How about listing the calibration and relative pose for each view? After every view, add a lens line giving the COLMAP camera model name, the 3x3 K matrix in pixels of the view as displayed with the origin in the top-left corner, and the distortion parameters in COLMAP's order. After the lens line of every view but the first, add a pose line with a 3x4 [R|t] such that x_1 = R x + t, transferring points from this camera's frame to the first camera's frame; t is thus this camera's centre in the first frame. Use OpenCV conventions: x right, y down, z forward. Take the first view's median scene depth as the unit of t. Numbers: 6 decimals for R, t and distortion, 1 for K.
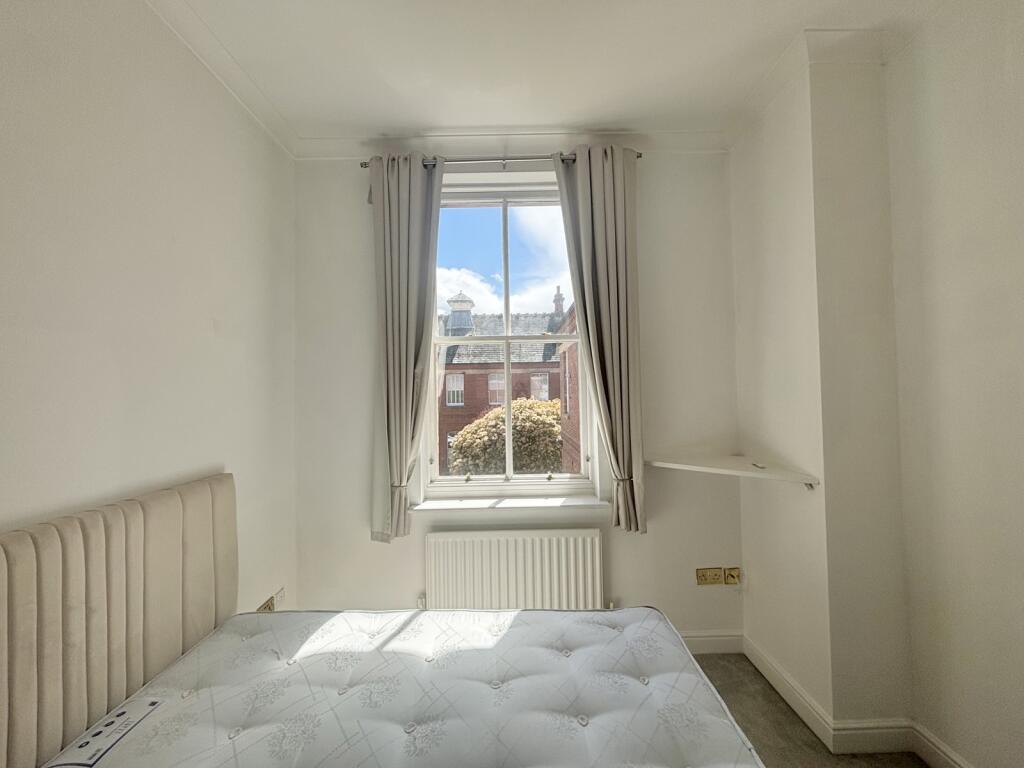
lens RADIAL K [[418.7, 0, 513.3], [0, 418.7, 379.9], [0, 0, 1]] dist [0.001198, -0.000115]
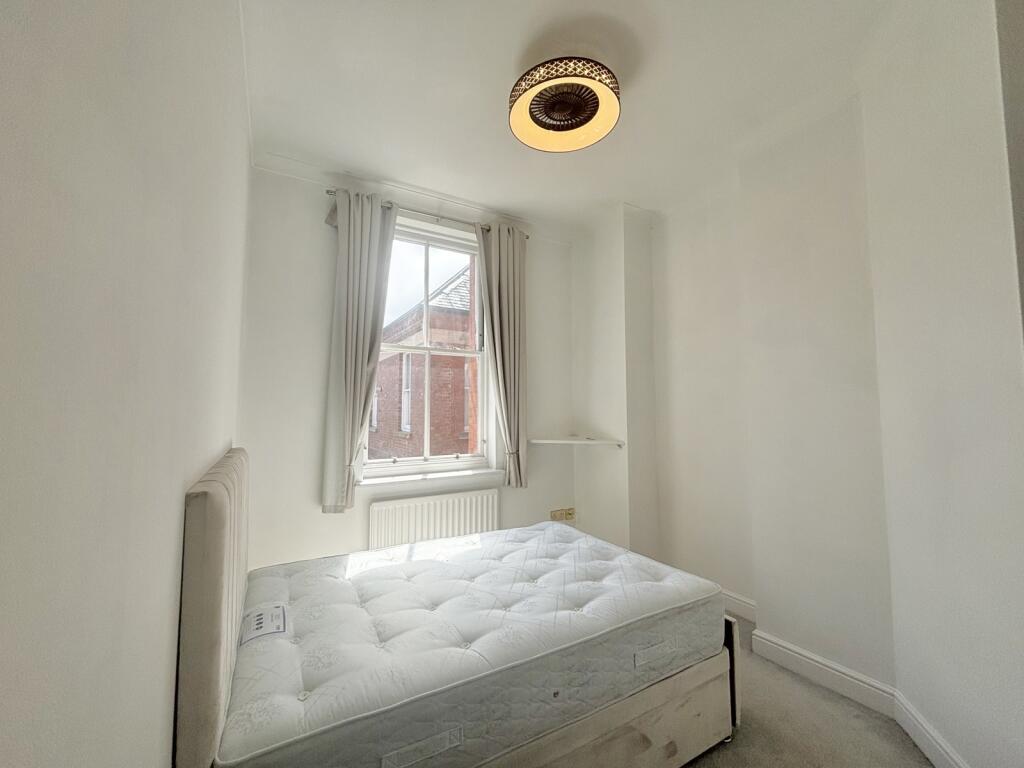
lens RADIAL K [[418.7, 0, 513.3], [0, 418.7, 379.9], [0, 0, 1]] dist [0.001198, -0.000115]
pose [[0.861662, 0.052800, 0.504729, -0.480910], [-0.027758, 0.997987, -0.057013, 0.066796], [-0.506724, 0.035116, 0.861393, -0.260423]]
